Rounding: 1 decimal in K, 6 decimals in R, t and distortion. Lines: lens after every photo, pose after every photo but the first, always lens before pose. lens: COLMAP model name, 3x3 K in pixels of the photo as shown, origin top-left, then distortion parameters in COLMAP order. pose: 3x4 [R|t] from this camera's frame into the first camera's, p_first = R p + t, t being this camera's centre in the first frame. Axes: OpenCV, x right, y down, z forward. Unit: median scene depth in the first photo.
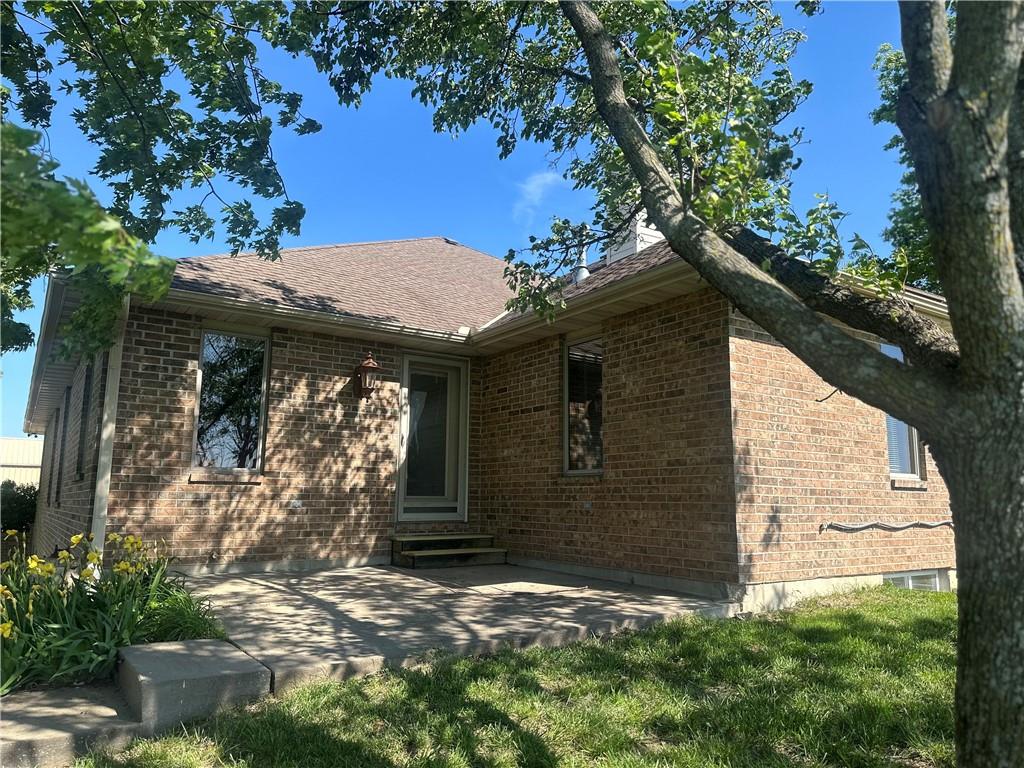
lens RADIAL K [[722.3, 0, 511.2], [0, 722.3, 385.3], [0, 0, 1]] dist [0.078173, -0.102611]
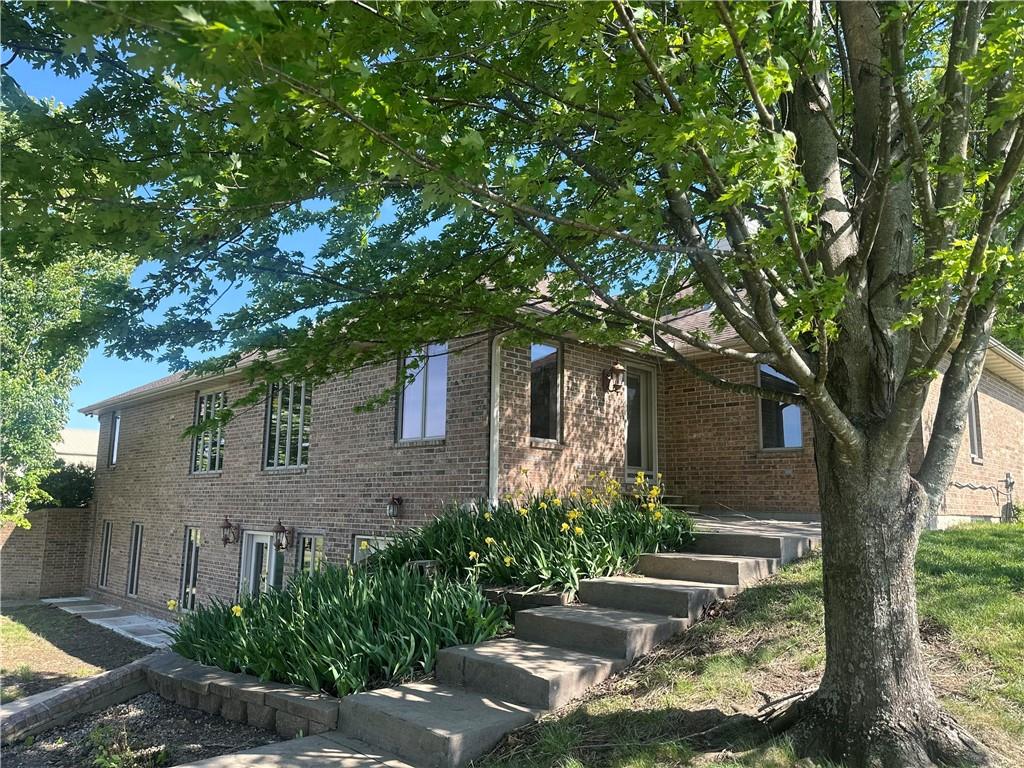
lens RADIAL K [[722.3, 0, 512.3], [0, 722.3, 386.8], [0, 0, 1]] dist [0.078173, -0.102611]
pose [[0.981447, 0.037237, 0.188084, -0.626315], [-0.038345, 0.999262, 0.002252, 0.010719], [-0.187861, -0.009422, 0.982150, -0.293352]]
